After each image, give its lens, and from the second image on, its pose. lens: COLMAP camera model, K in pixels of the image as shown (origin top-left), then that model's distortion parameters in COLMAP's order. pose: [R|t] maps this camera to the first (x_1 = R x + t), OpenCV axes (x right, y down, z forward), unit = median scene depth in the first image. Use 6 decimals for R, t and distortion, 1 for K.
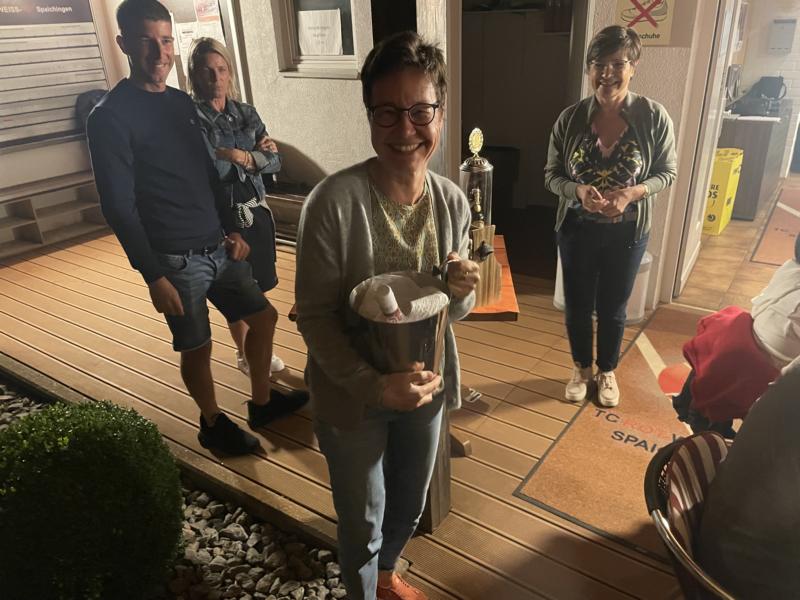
lens RADIAL K [[591.1, 0, 396.0], [0, 591.1, 297.8], [0, 0, 1]] dist [0.065632, -0.086711]
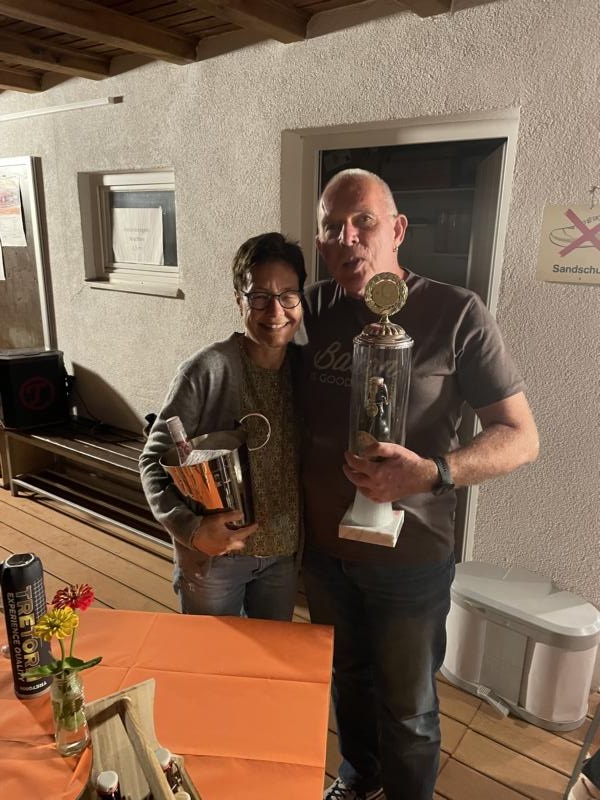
lens RADIAL K [[591.1, 0, 281.9], [0, 591.1, 399.8], [0, 0, 1]] dist [0.065632, -0.086711]
pose [[0.997967, 0.062518, -0.012392, 0.078475], [-0.063694, 0.985179, -0.159267, -0.129489], [0.002251, 0.159733, 0.987158, 0.285490]]
